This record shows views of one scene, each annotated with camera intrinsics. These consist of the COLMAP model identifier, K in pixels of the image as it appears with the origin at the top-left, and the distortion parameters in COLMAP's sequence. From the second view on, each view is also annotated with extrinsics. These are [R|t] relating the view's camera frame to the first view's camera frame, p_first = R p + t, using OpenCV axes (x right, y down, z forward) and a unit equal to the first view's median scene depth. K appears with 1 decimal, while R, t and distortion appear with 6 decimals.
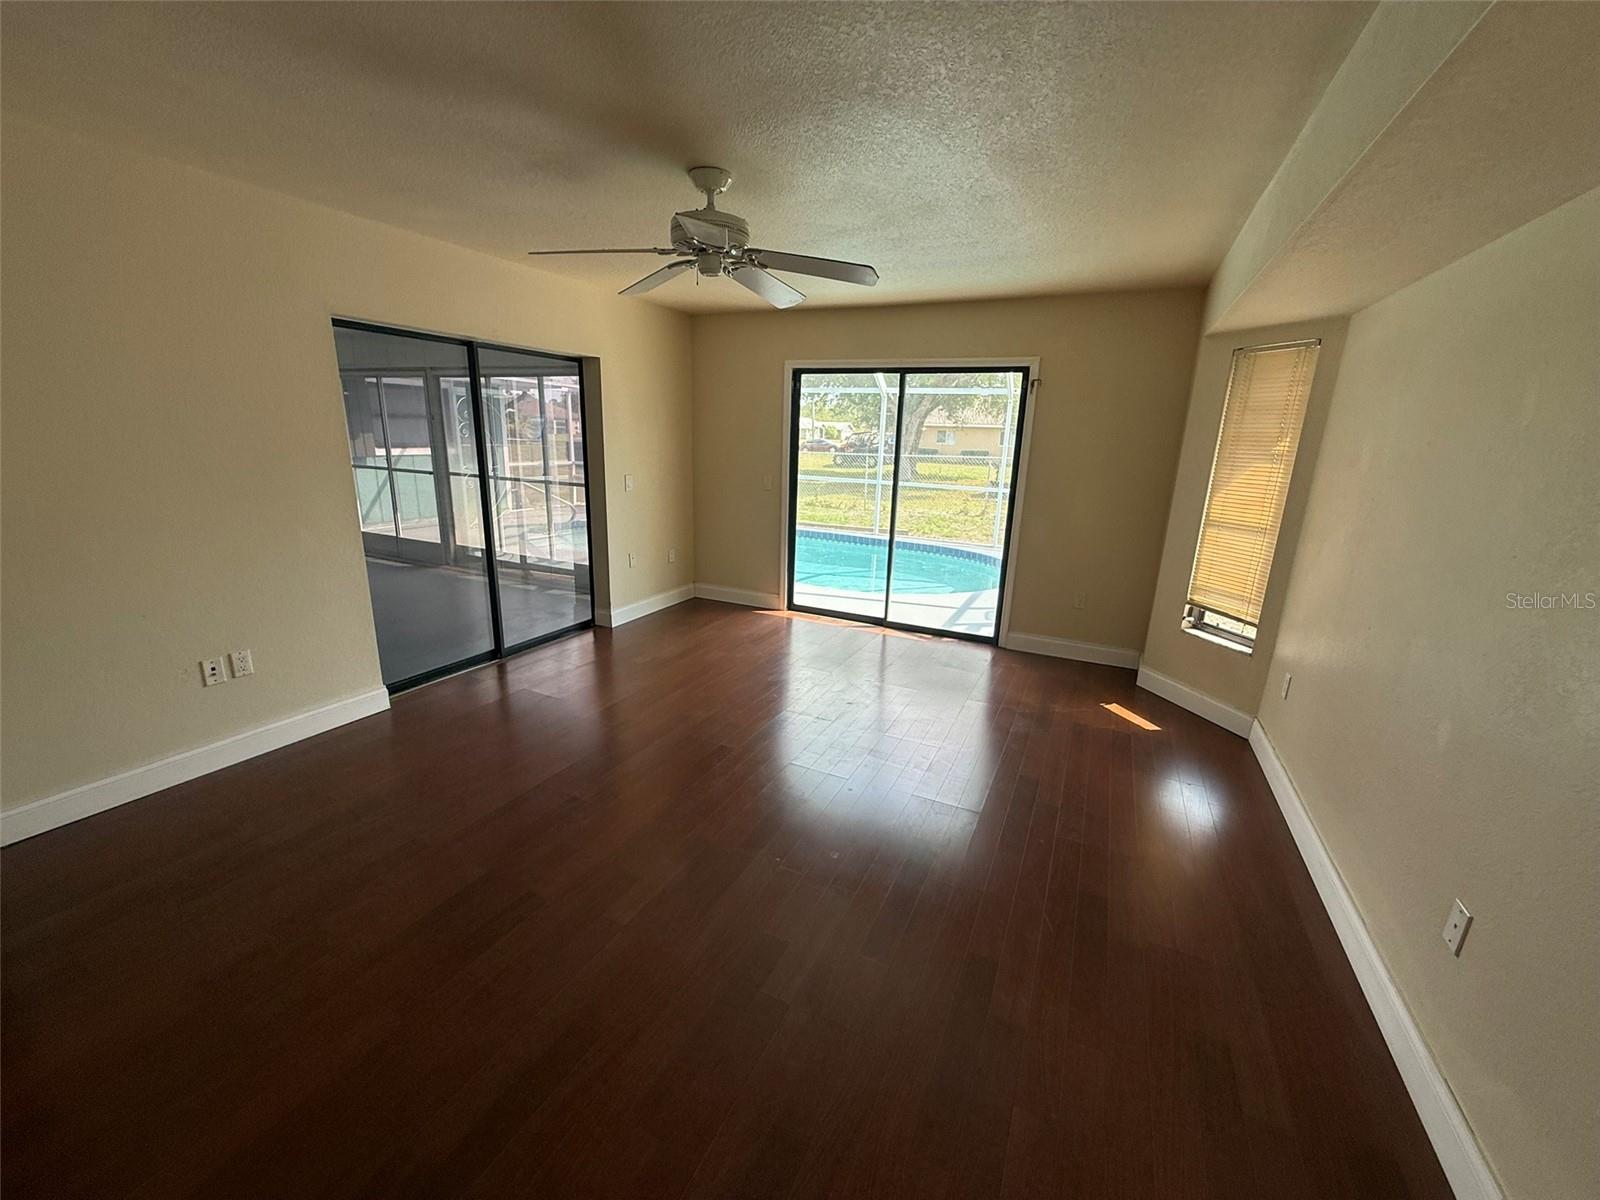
lens RADIAL K [[638.4, 0, 800.5], [0, 638.4, 598.5], [0, 0, 1]] dist [0.000152, 0.001425]
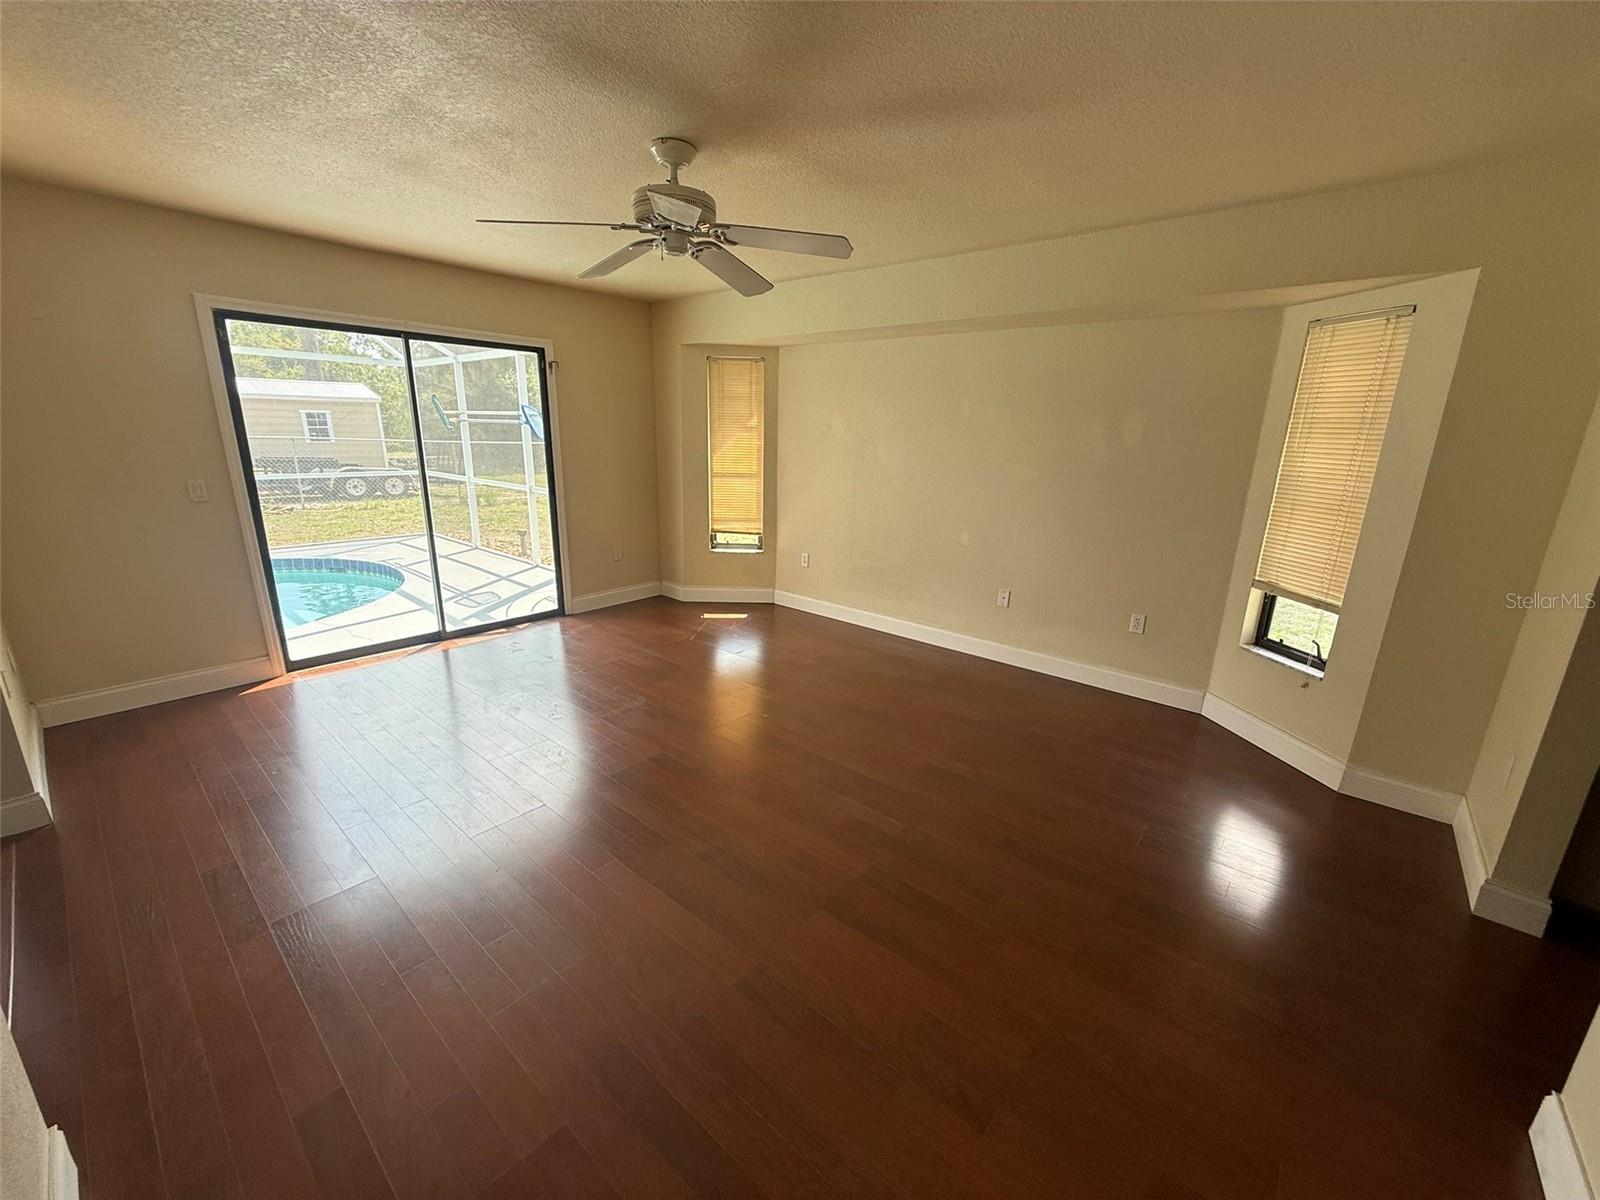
lens RADIAL K [[638.4, 0, 795.6], [0, 638.4, 594.1], [0, 0, 1]] dist [0.000152, 0.001425]
pose [[0.258917, -0.266906, 0.928290, -0.572741], [0.229267, 0.950580, 0.209367, -0.093500], [-0.938295, 0.158618, 0.307314, 0.319734]]
